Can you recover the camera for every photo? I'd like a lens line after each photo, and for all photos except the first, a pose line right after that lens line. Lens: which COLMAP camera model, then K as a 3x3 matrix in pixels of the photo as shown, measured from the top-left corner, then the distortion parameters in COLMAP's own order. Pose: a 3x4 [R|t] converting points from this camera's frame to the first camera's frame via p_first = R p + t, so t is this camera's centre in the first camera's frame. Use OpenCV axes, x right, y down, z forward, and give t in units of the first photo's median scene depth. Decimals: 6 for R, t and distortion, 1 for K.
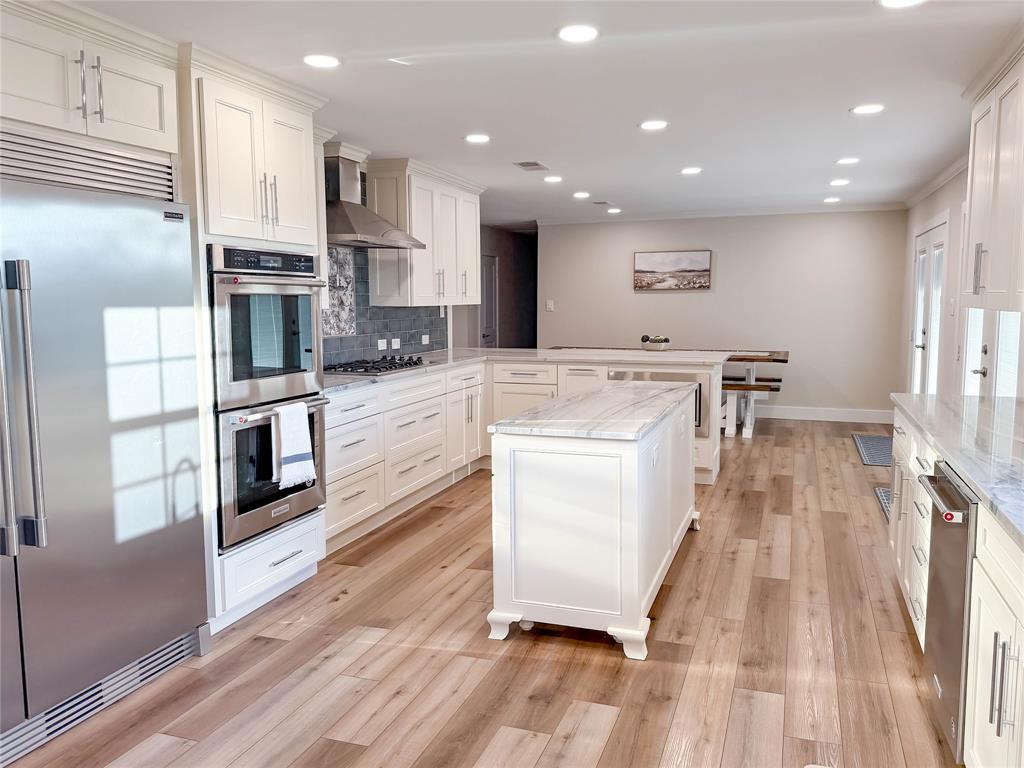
lens RADIAL K [[767.8, 0, 520.6], [0, 767.8, 385.1], [0, 0, 1]] dist [0.102075, -0.001472]
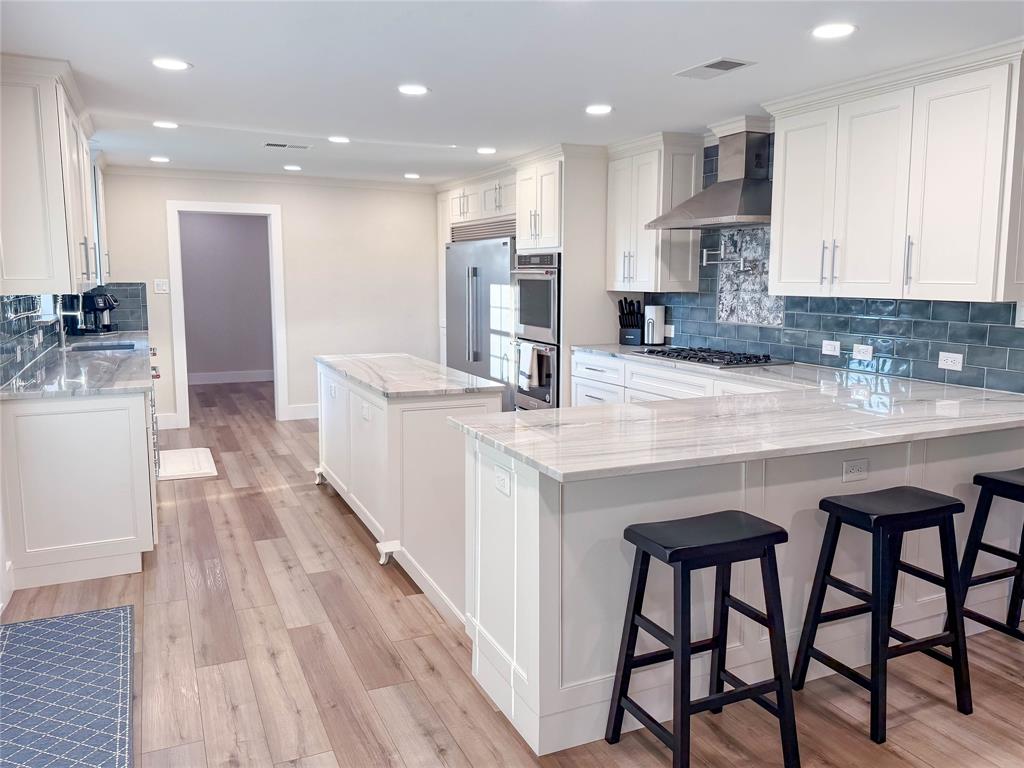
lens RADIAL K [[767.8, 0, 519.7], [0, 767.8, 376.7], [0, 0, 1]] dist [0.102075, -0.001472]
pose [[-0.708219, 0.088787, -0.700388, 0.738095], [-0.085800, 0.973883, 0.210216, -0.209648], [0.700760, 0.208972, -0.682104, 1.753412]]
